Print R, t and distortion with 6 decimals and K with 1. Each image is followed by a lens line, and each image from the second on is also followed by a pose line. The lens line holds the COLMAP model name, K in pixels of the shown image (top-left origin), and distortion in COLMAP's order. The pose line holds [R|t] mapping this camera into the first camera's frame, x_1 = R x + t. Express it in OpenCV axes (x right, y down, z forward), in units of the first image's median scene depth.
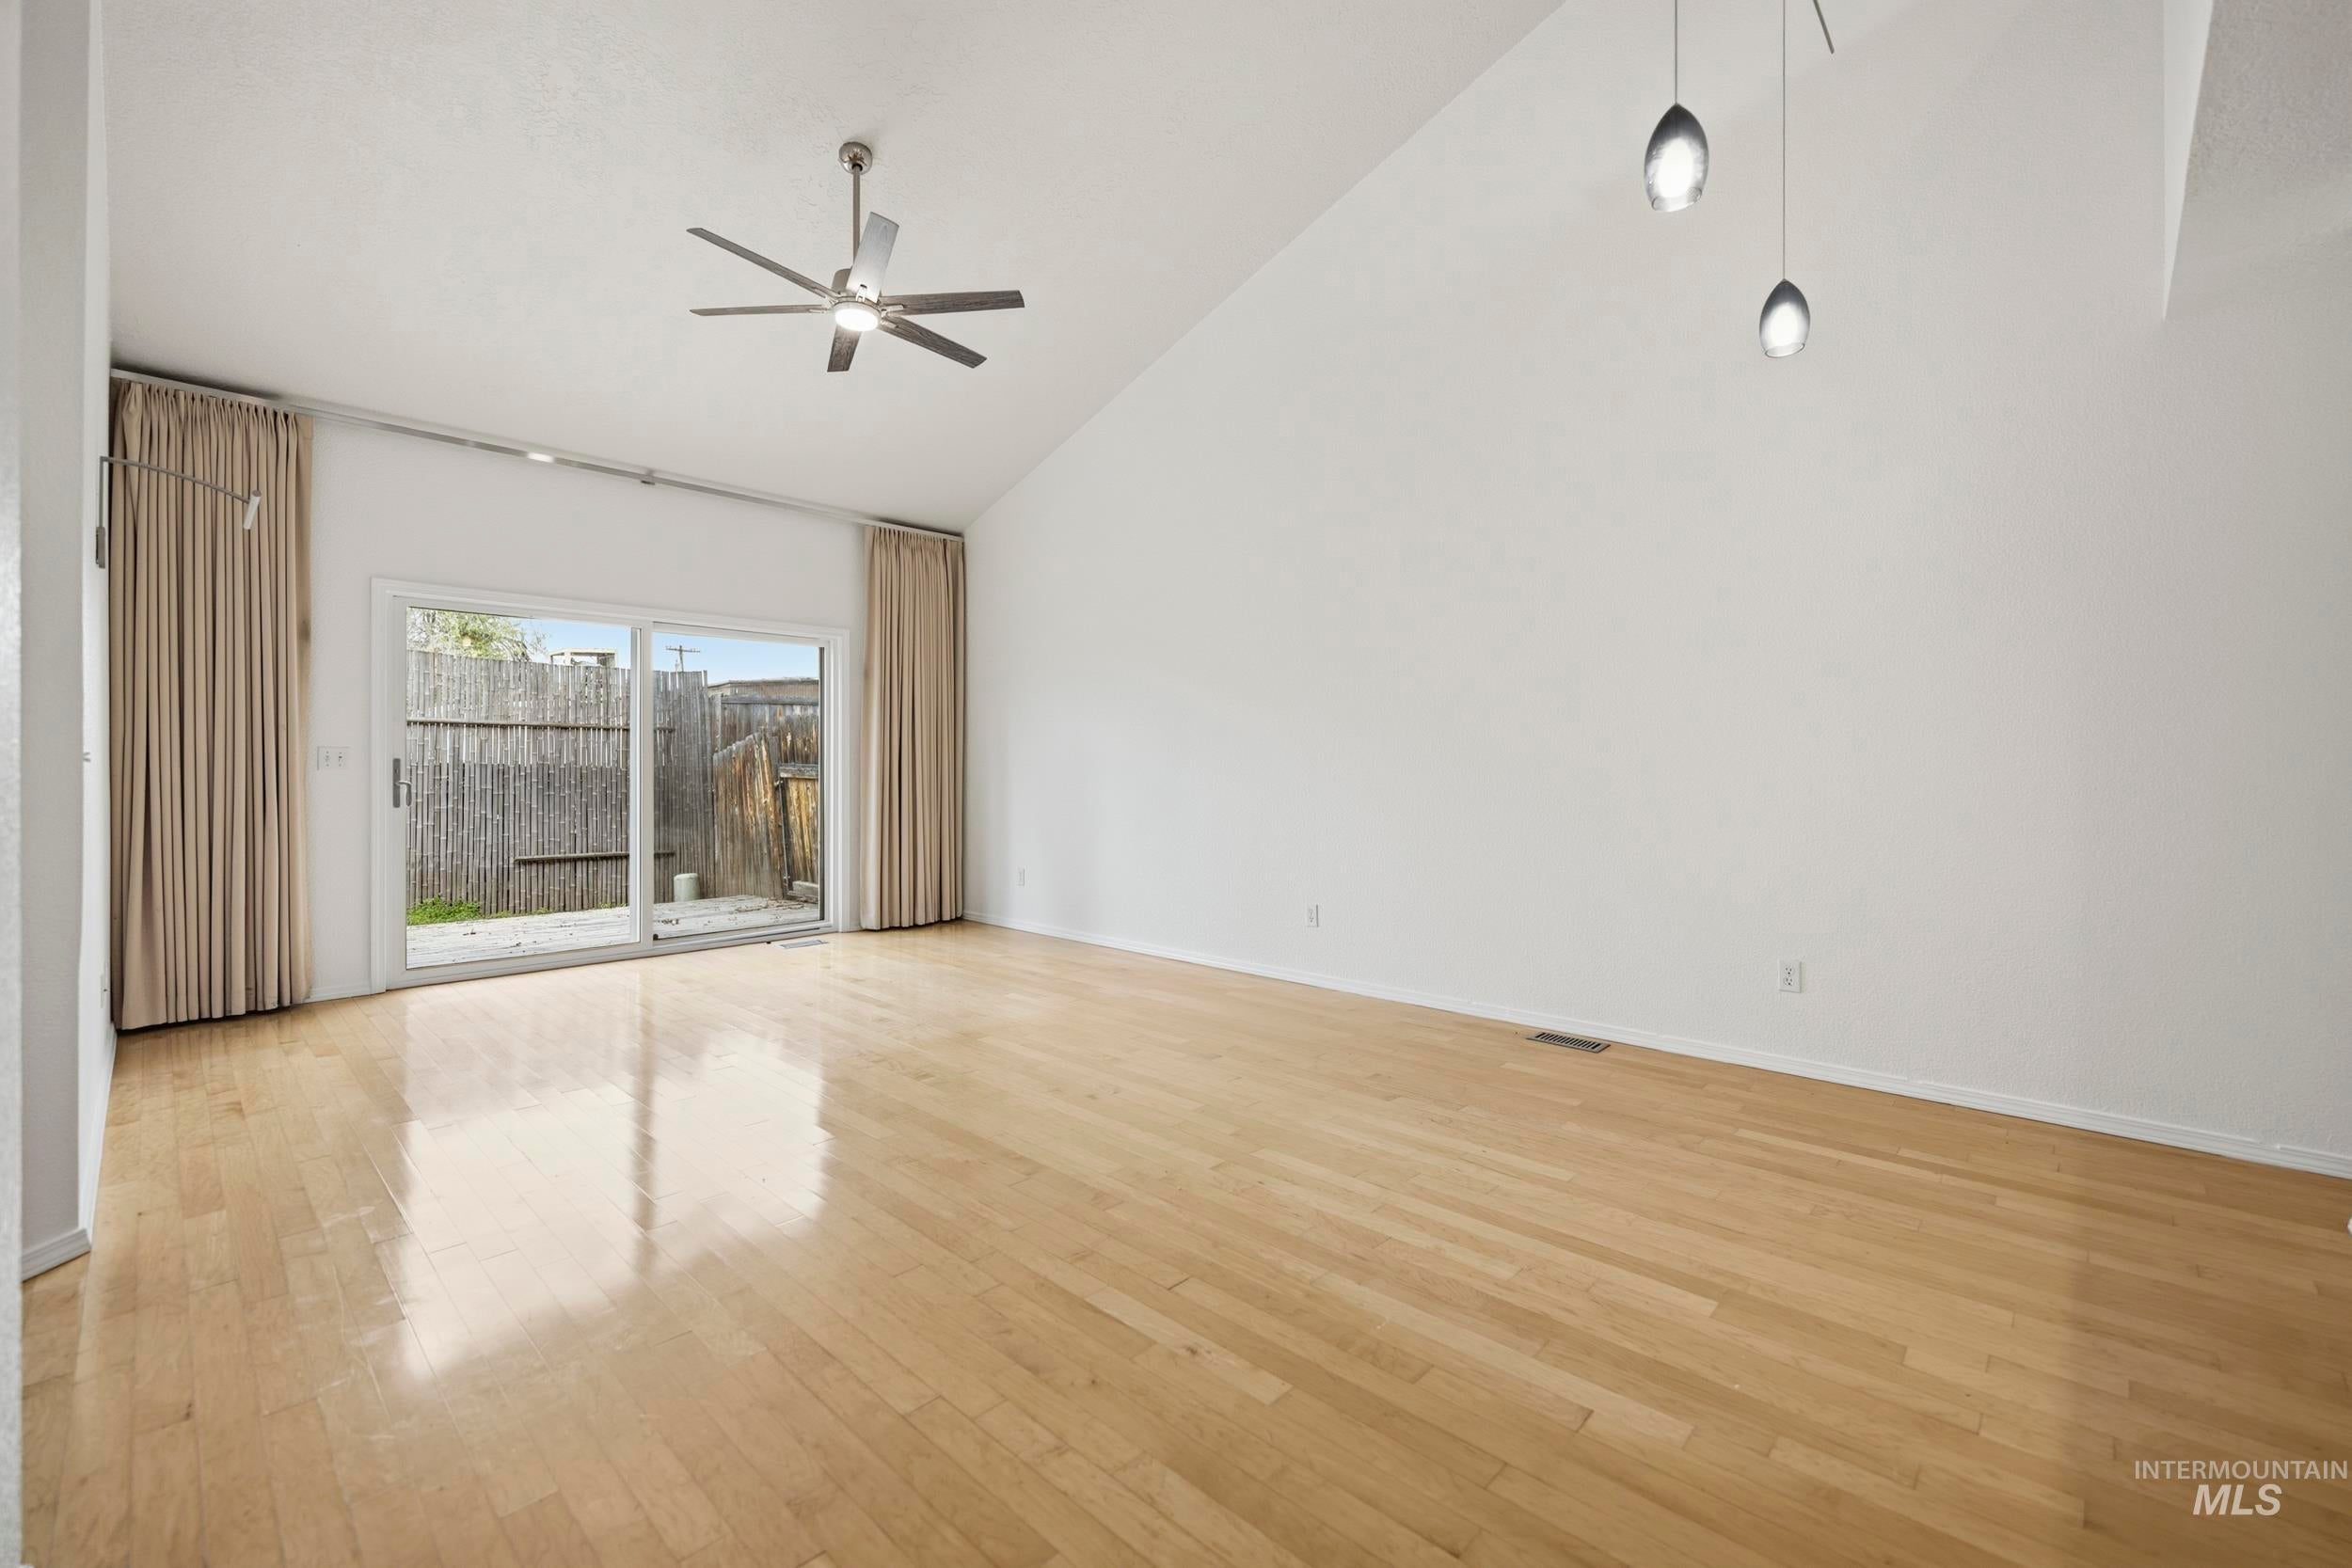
lens RADIAL K [[944.6, 0, 1172.5], [0, 944.6, 778.4], [0, 0, 1]] dist [0.000060, 0.000302]
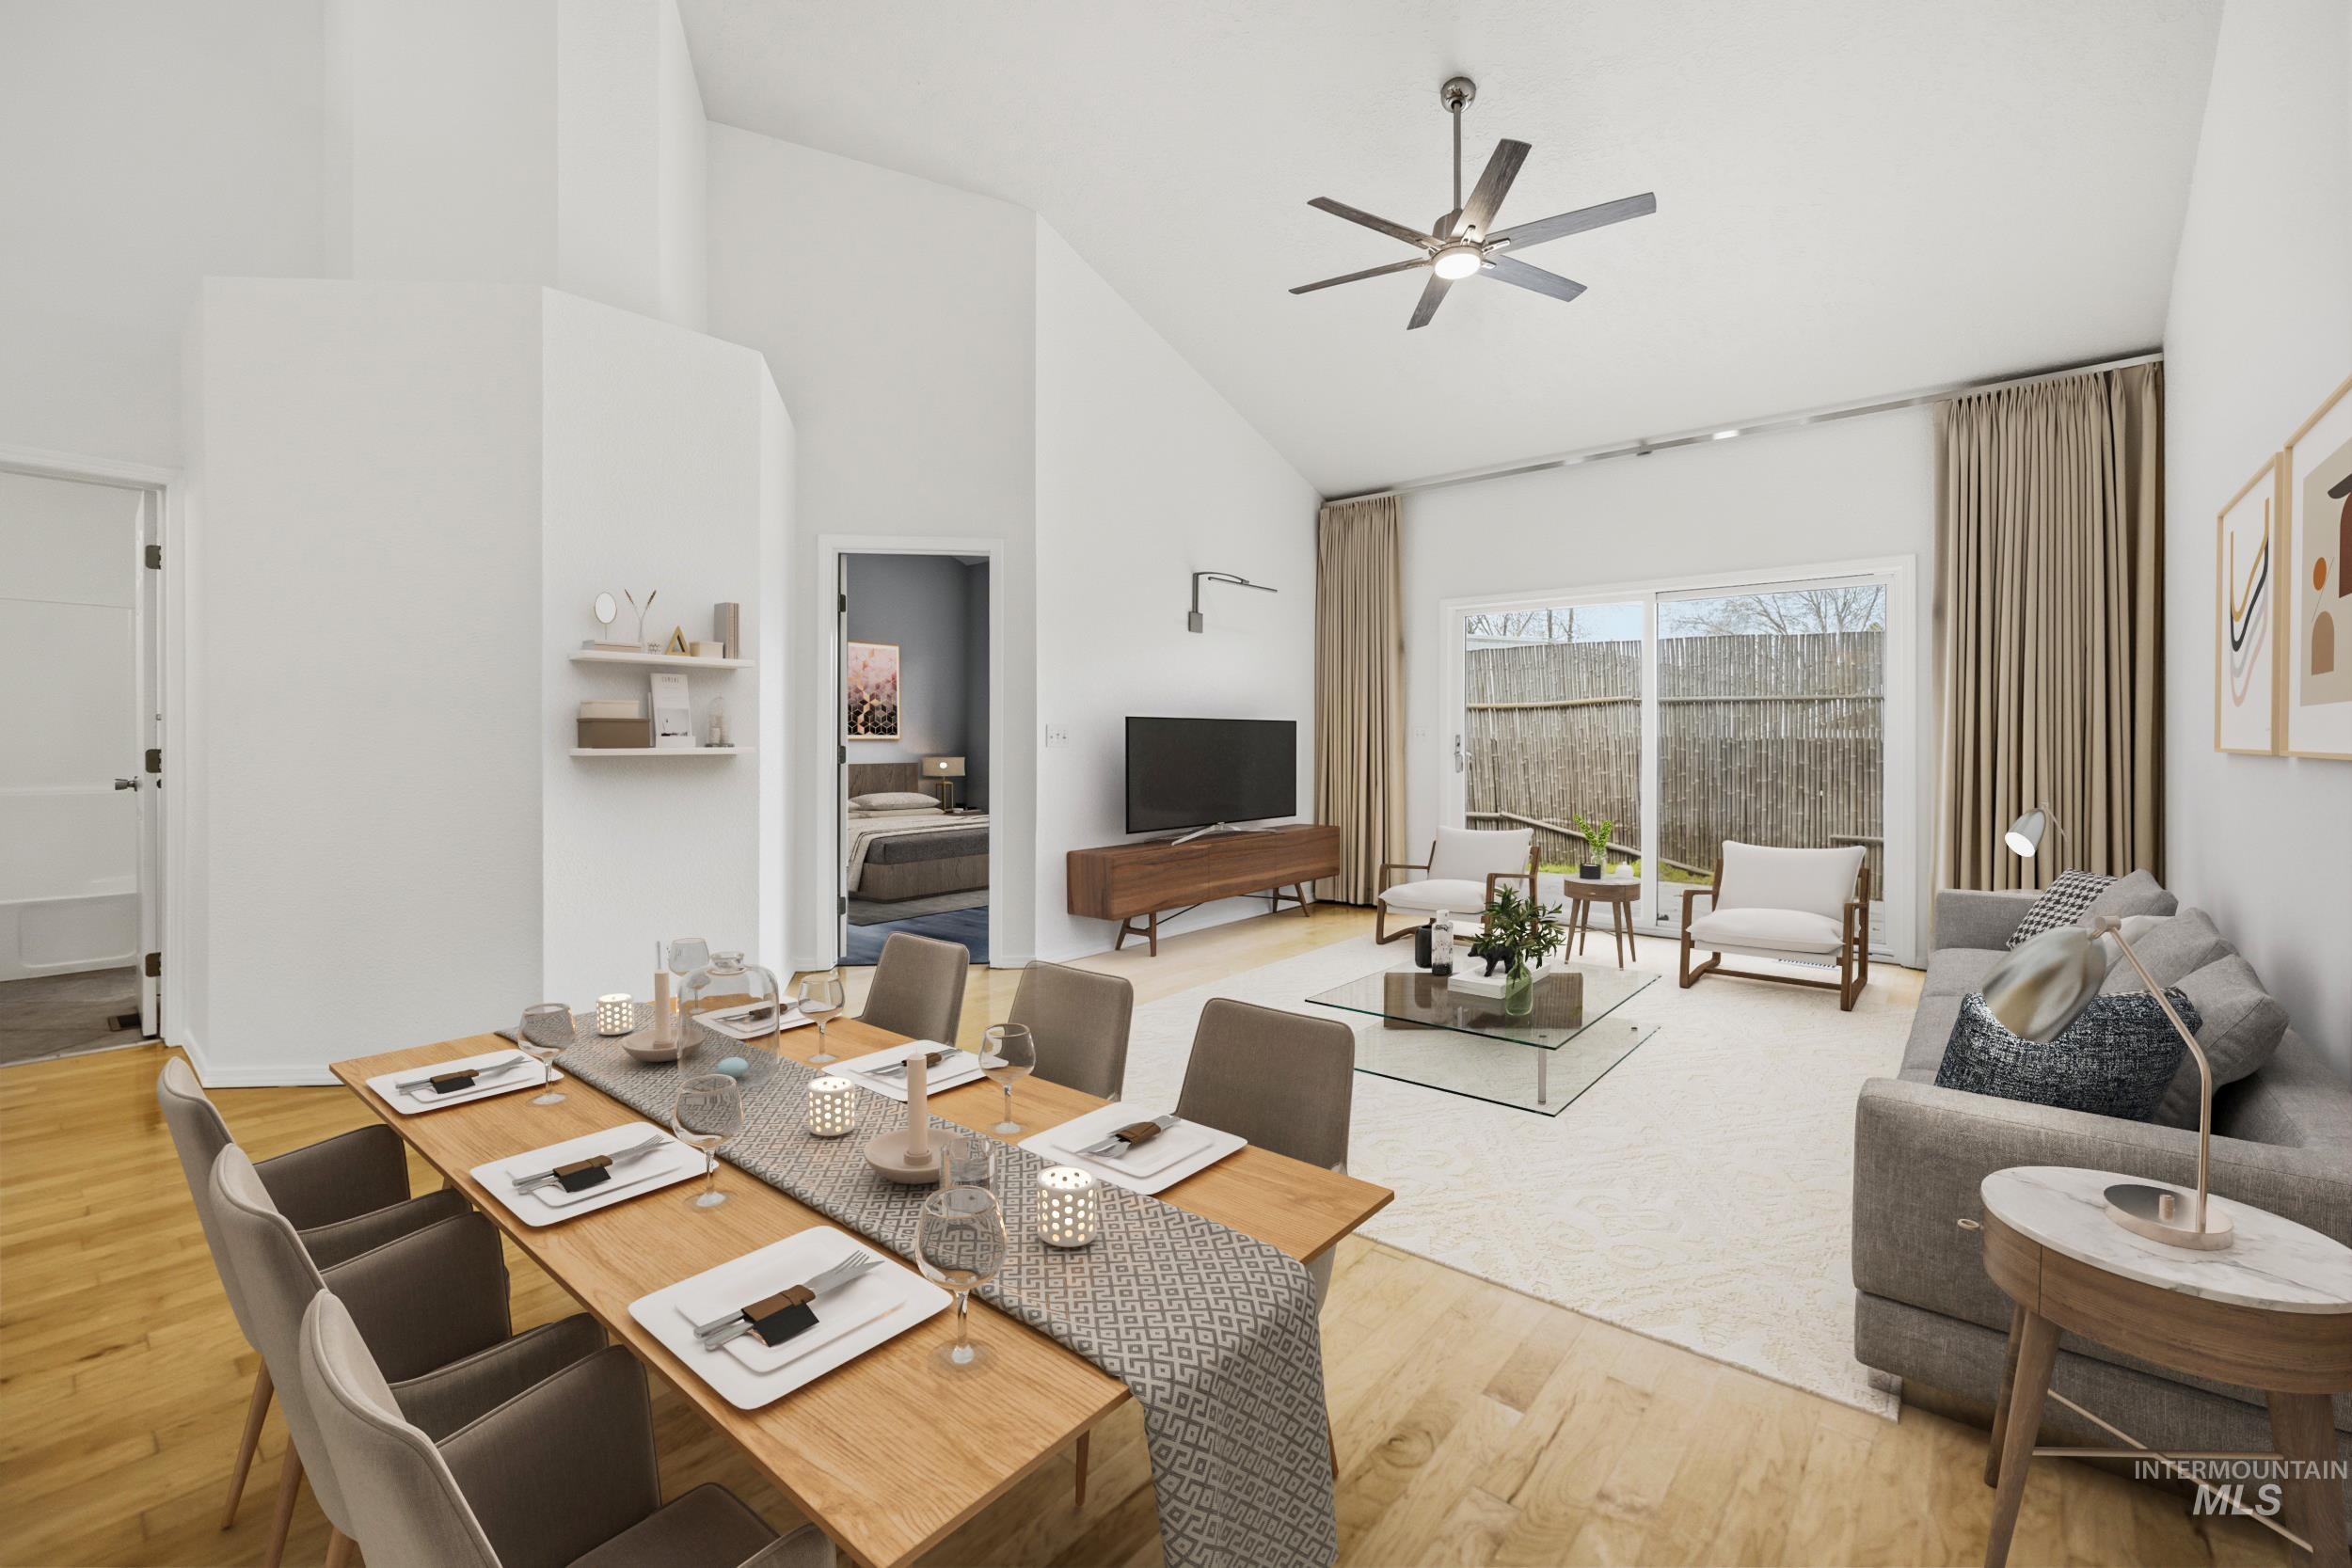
lens RADIAL K [[978.0, 0, 1202.5], [0, 978.0, 754.3], [0, 0, 1]] dist [-0.003441, 0.000362]
pose [[0.095452, 0.013195, -0.995347, 0.412254], [-0.013362, 0.999839, 0.011973, -0.005579], [0.995344, 0.012157, 0.095613, 0.443250]]
